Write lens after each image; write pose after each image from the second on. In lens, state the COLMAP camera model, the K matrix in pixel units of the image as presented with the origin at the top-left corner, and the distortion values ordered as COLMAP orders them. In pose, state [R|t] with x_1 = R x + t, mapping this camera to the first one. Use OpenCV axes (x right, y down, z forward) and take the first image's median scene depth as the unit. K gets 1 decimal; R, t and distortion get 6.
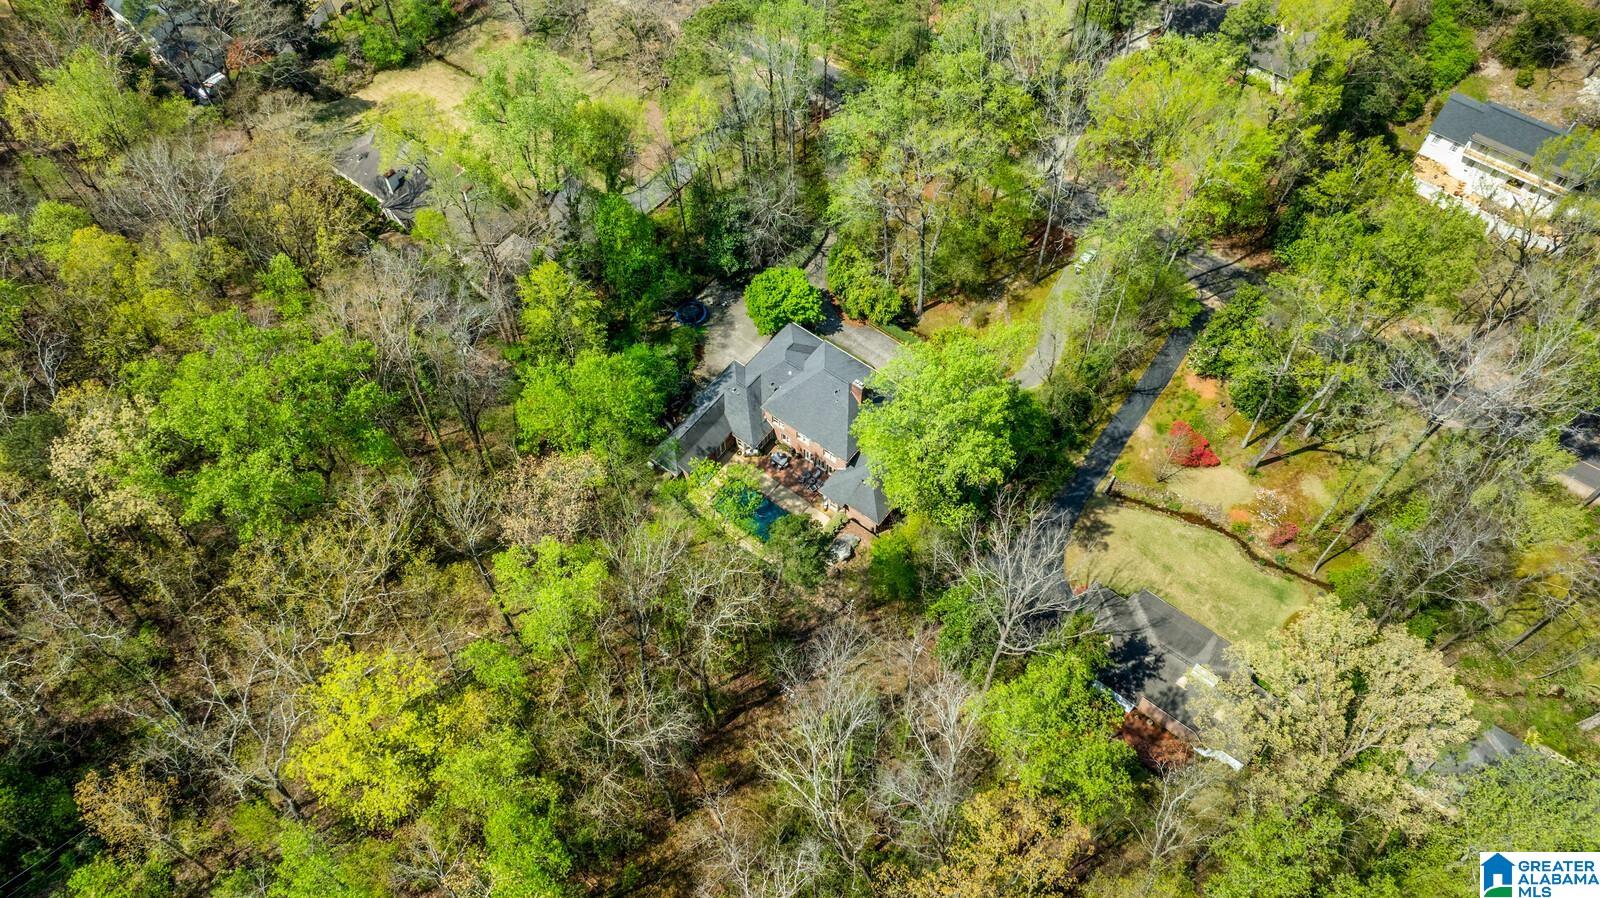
lens RADIAL K [[1140.7, 0, 828.2], [0, 1140.7, 444.8], [0, 0, 1]] dist [-0.064901, 0.073862]
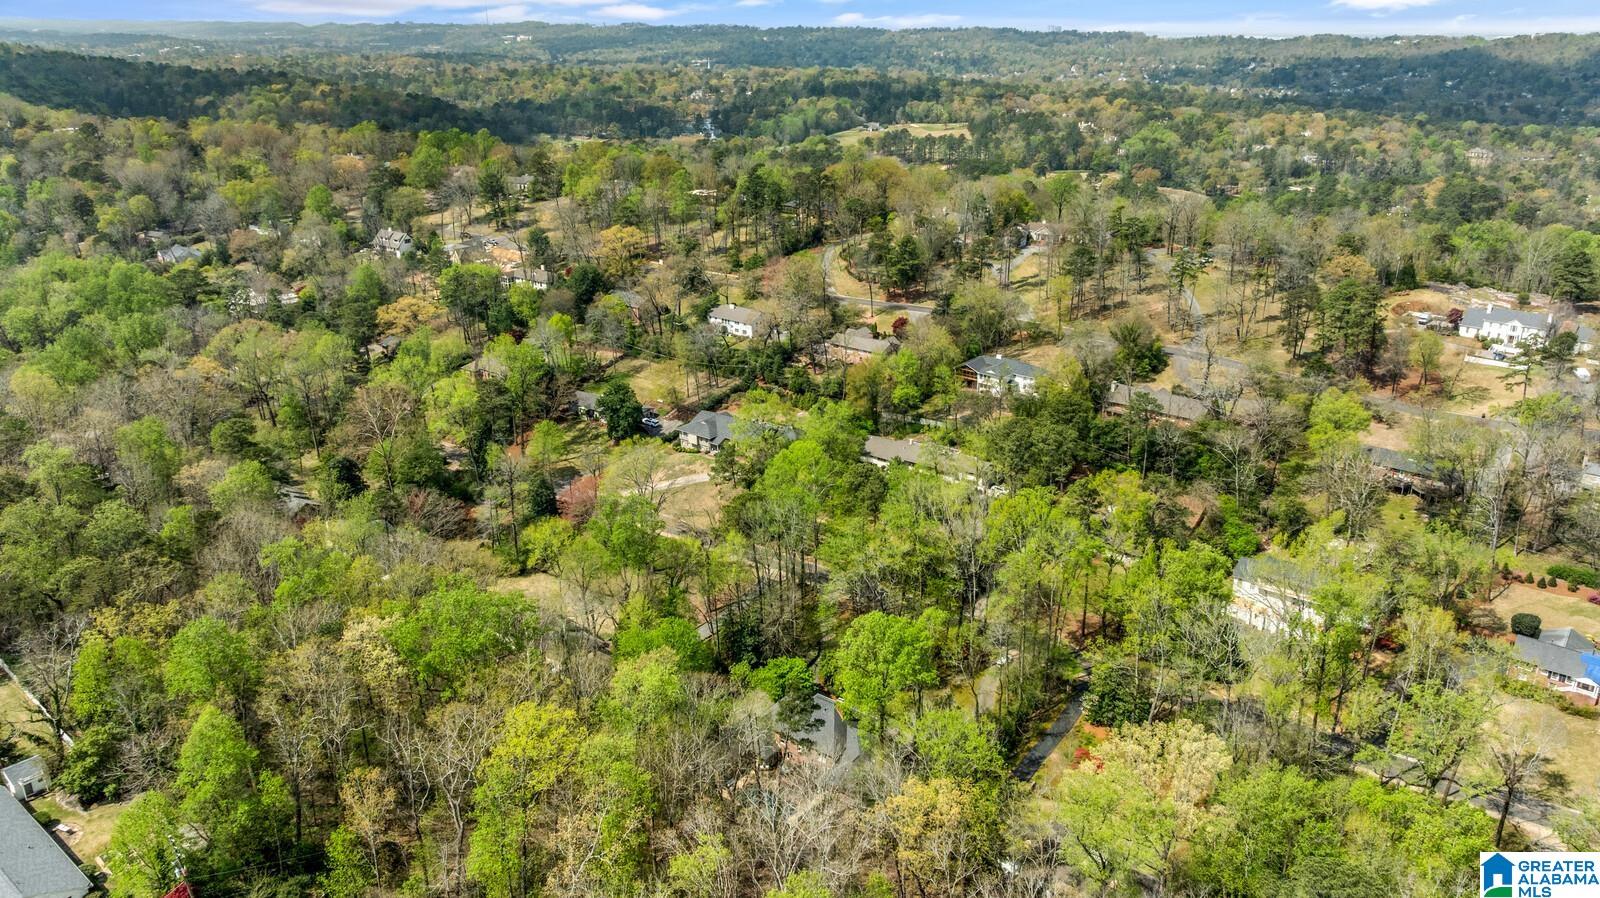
lens RADIAL K [[1140.7, 0, 828.2], [0, 1140.7, 444.8], [0, 0, 1]] dist [-0.064901, 0.073862]
pose [[0.999956, -0.007110, 0.006065, 0.003761], [0.009326, 0.800483, -0.599283, 0.489243], [-0.000594, 0.599313, 0.800514, -0.294065]]
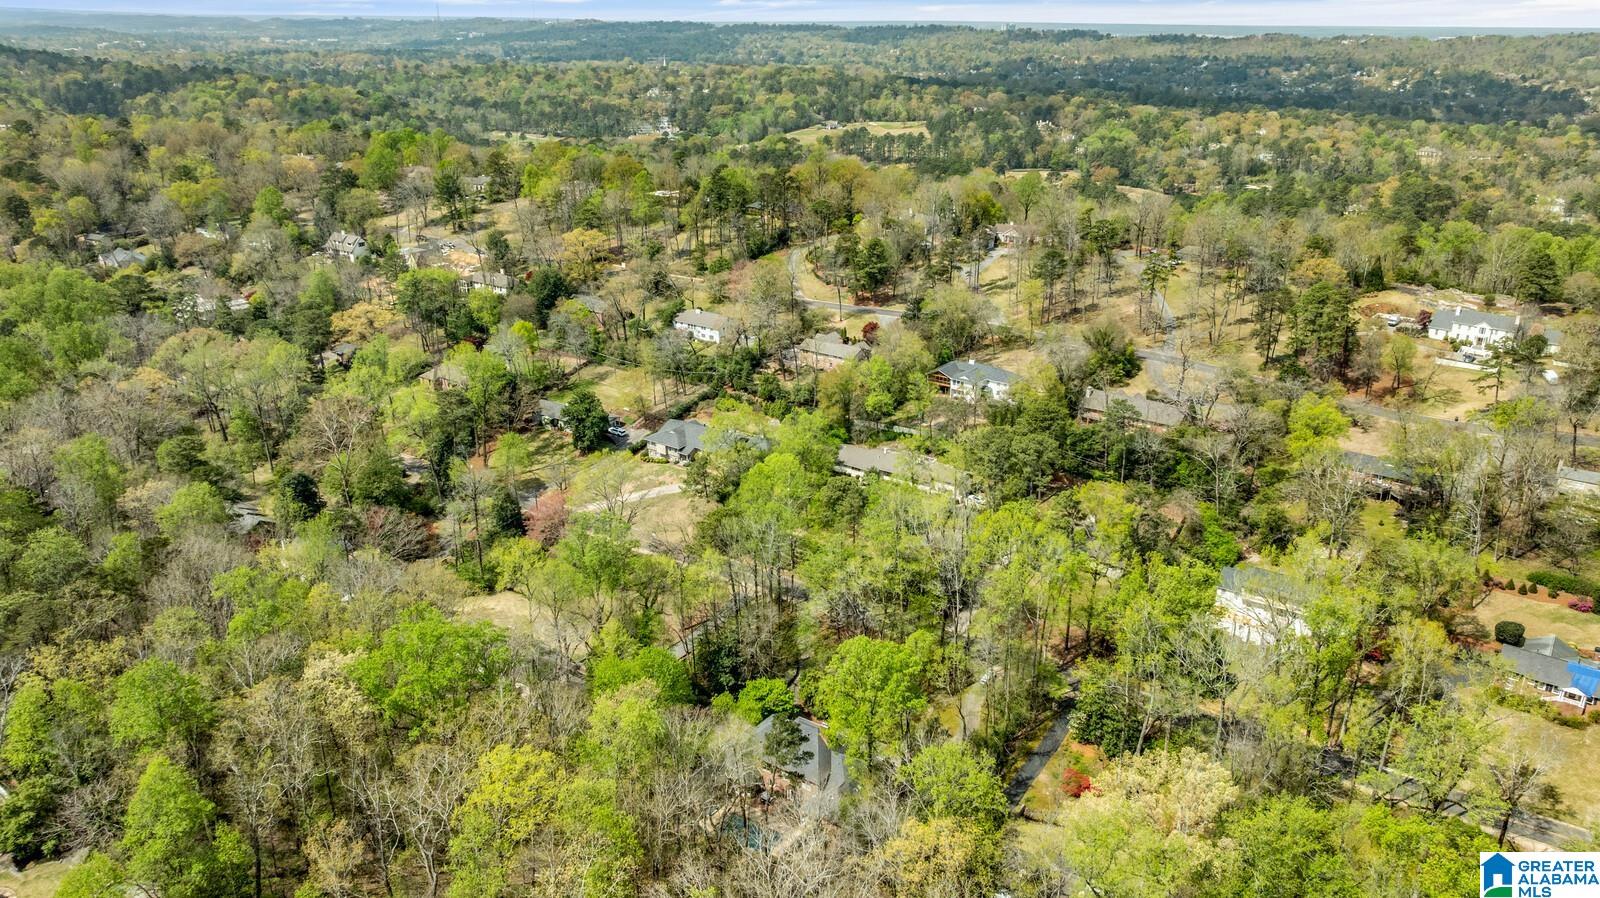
lens RADIAL K [[1140.7, 0, 828.2], [0, 1140.7, 444.8], [0, 0, 1]] dist [-0.064901, 0.073862]
pose [[0.998976, -0.015988, 0.042334, -0.019517], [0.038117, 0.801518, -0.596755, 0.447732], [-0.024390, 0.597757, 0.801306, -0.272349]]
